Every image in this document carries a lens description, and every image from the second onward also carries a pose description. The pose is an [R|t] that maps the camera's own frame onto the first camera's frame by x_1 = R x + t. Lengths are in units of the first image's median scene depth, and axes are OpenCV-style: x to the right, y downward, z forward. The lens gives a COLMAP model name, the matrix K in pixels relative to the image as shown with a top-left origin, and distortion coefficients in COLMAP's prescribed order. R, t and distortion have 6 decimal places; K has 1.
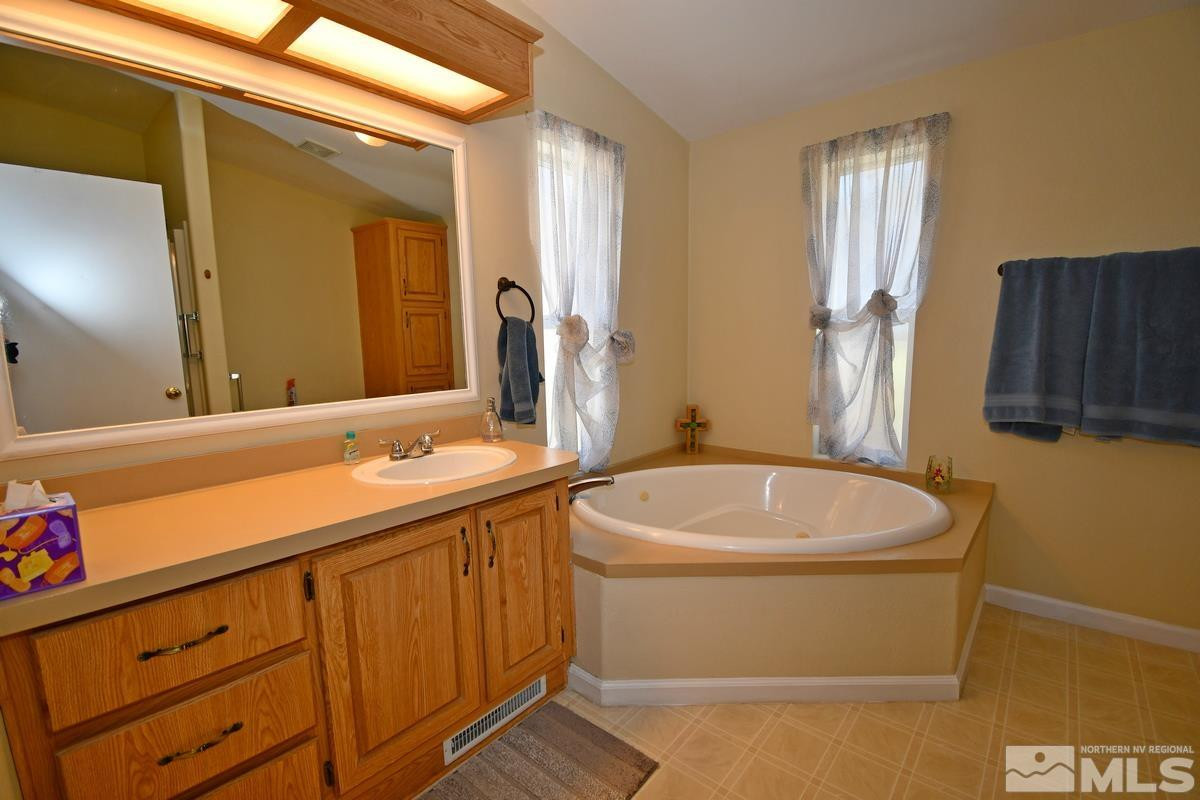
lens RADIAL K [[528.2, 0, 599.2], [0, 528.2, 410.1], [0, 0, 1]] dist [0.019657, -0.024099]
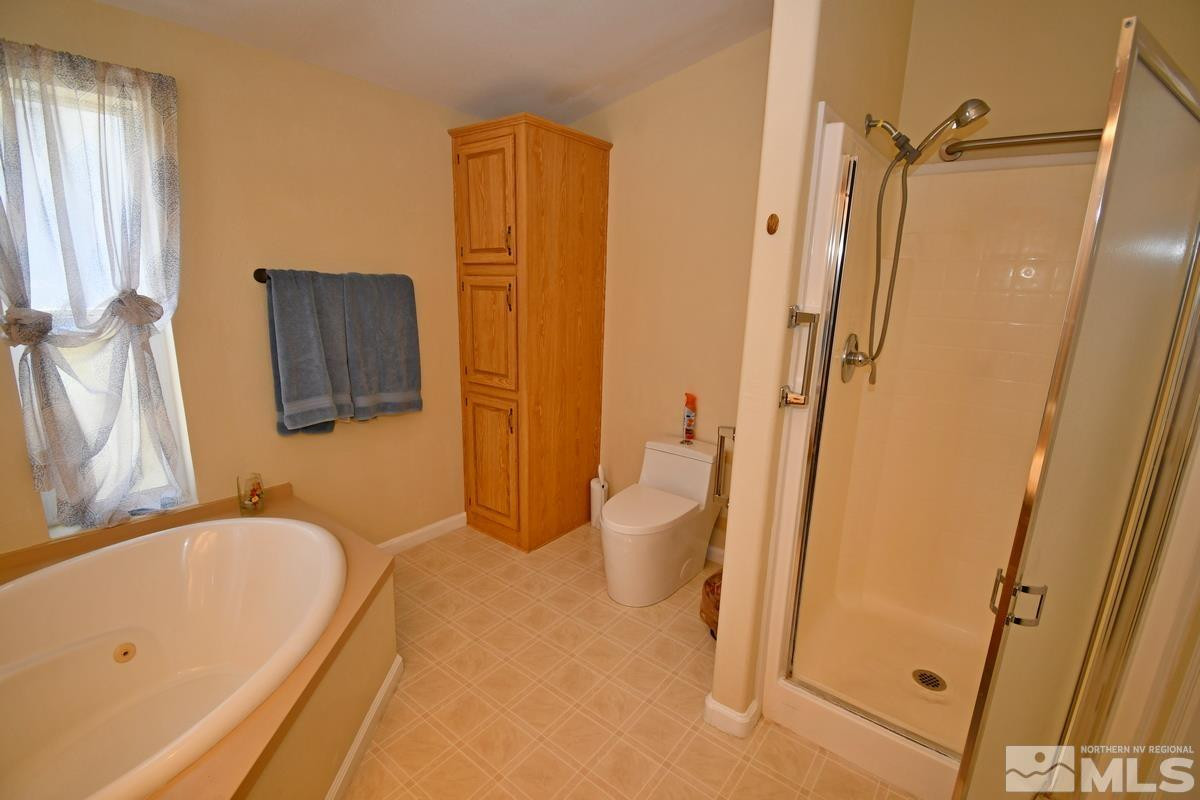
lens RADIAL K [[528.2, 0, 599.2], [0, 528.2, 410.1], [0, 0, 1]] dist [0.019657, -0.024099]
pose [[-0.038503, -0.209606, 0.977028, -0.250224], [0.111812, 0.970709, 0.212656, -0.145814], [-0.992983, 0.117432, -0.013938, 0.377774]]
